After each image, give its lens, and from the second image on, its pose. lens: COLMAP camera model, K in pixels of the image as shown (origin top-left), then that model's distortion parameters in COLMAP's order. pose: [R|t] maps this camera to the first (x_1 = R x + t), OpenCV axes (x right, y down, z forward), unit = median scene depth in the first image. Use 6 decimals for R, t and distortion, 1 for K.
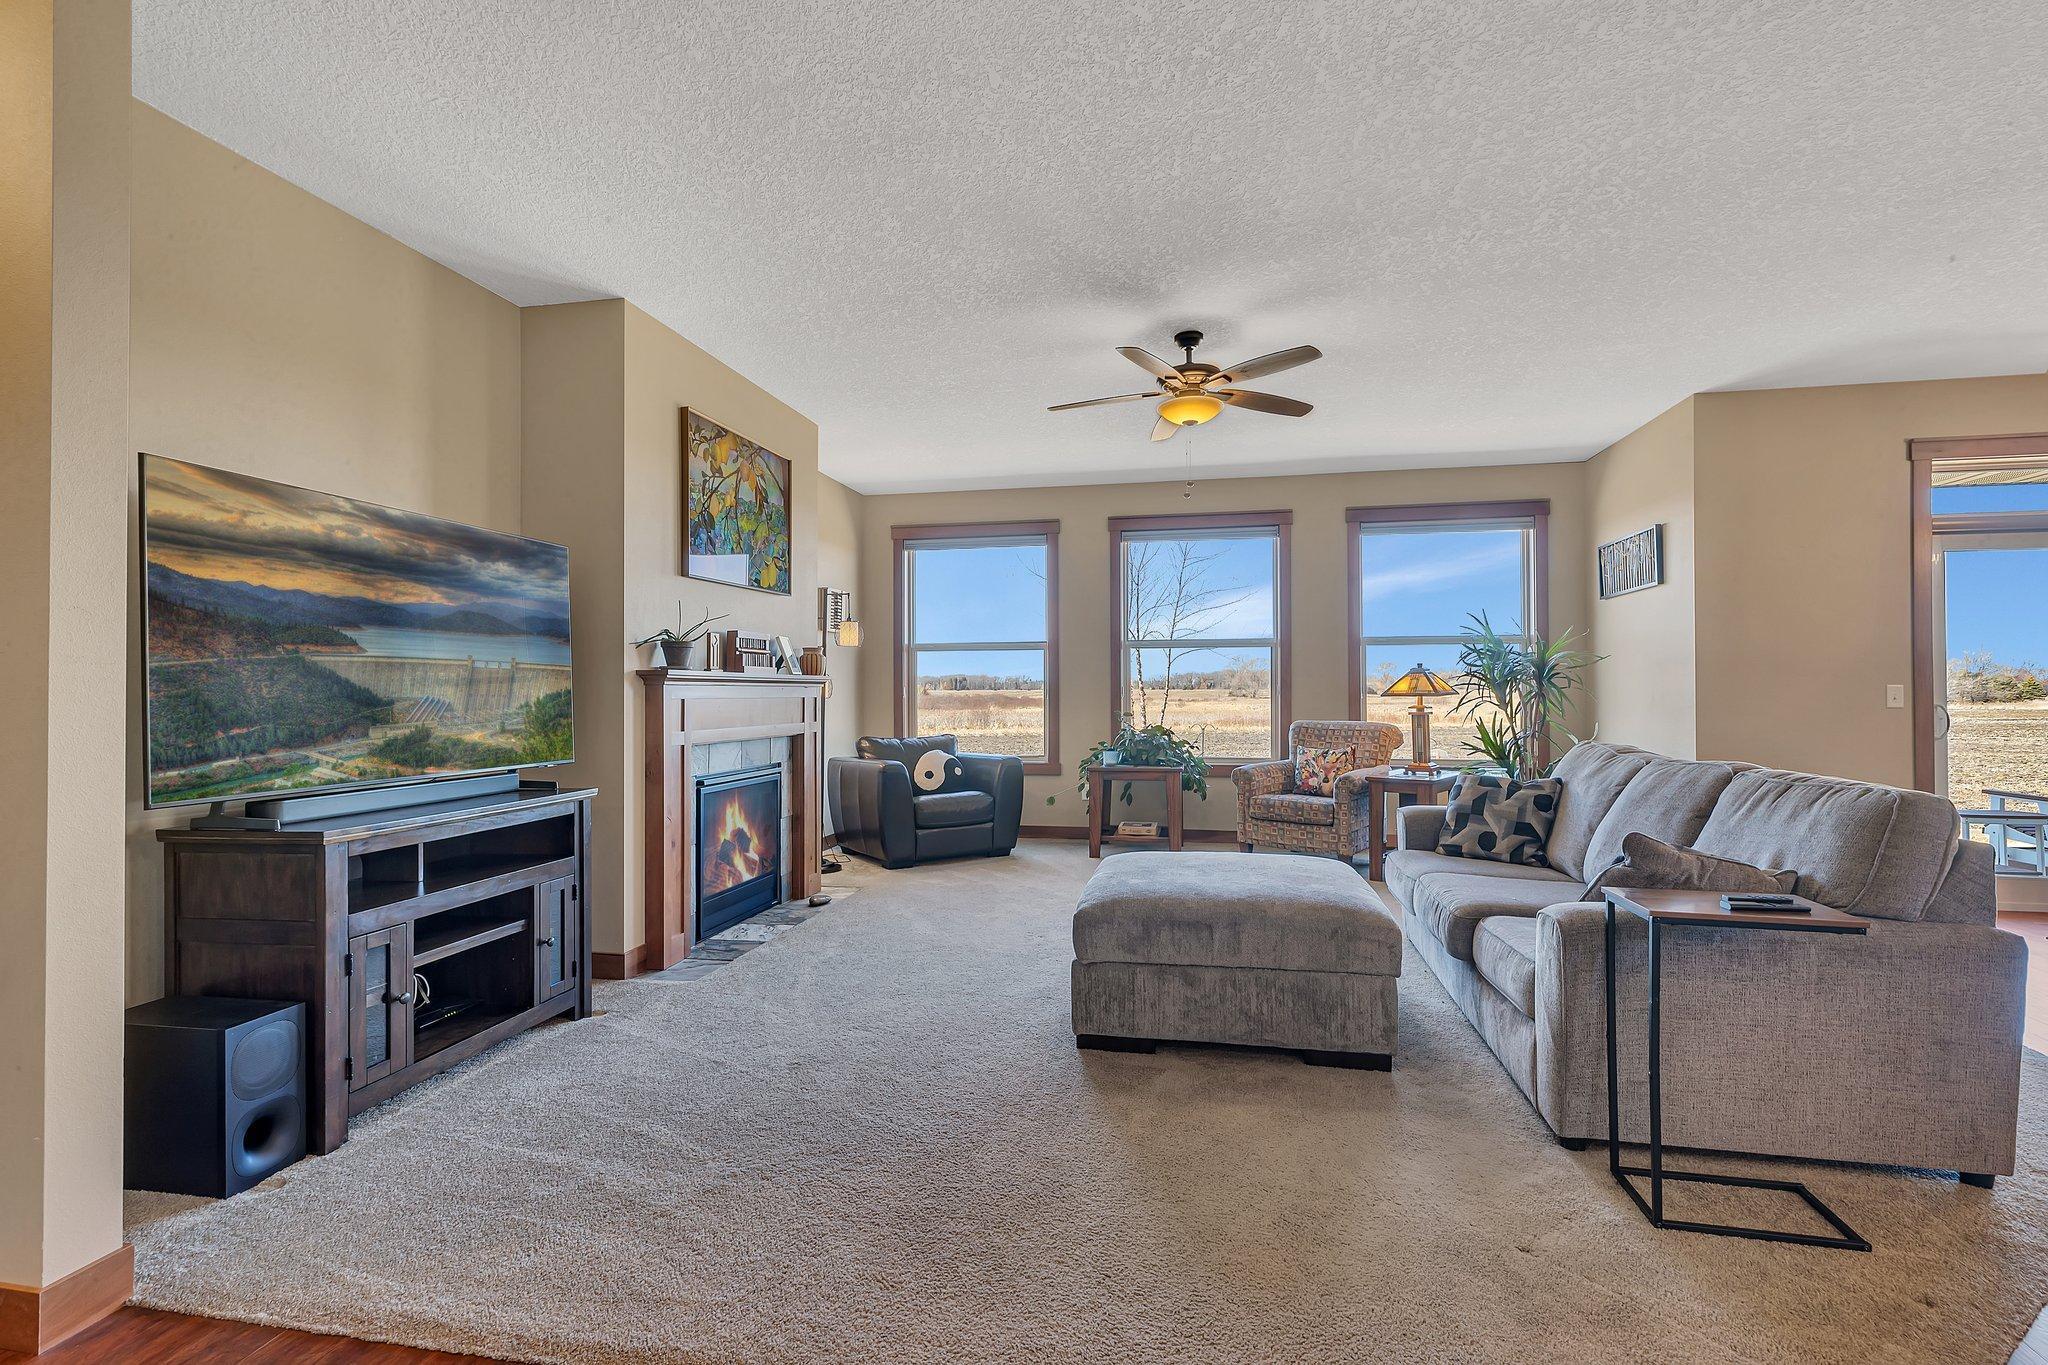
lens RADIAL K [[945.7, 0, 1024.1], [0, 945.7, 676.5], [0, 0, 1]] dist [0.007695, 0.000303]
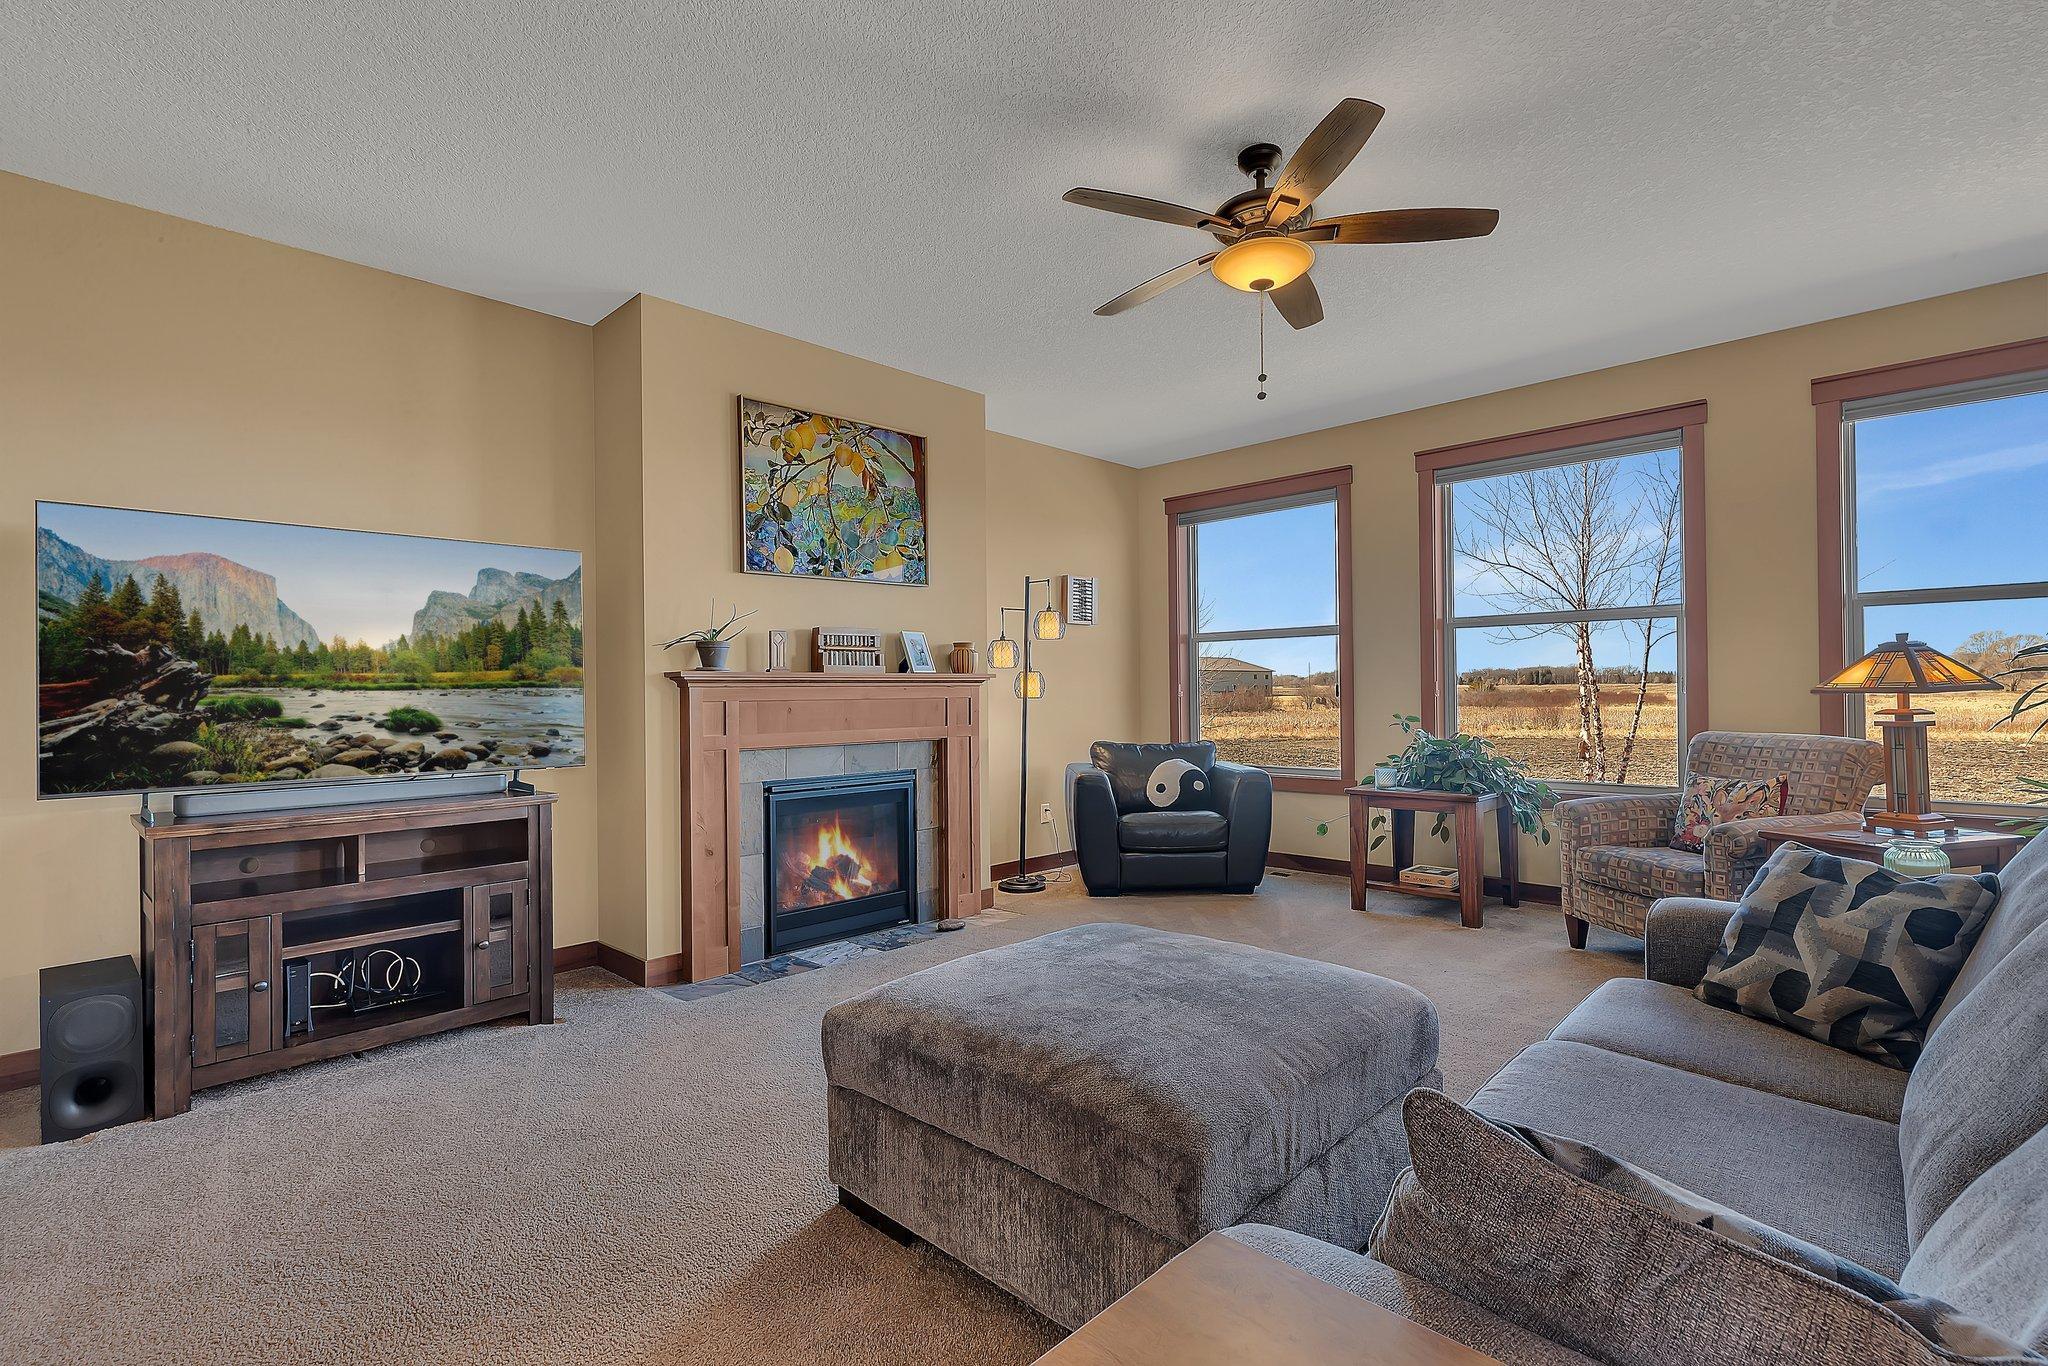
lens RADIAL K [[945.7, 0, 1024.0], [0, 945.7, 683.3], [0, 0, 1]] dist [0.007695, 0.000303]
pose [[0.842261, -0.010732, -0.538963, 0.375919], [0.016589, 0.999844, 0.006016, 0.004421], [0.538815, -0.014008, 0.842308, 0.331487]]
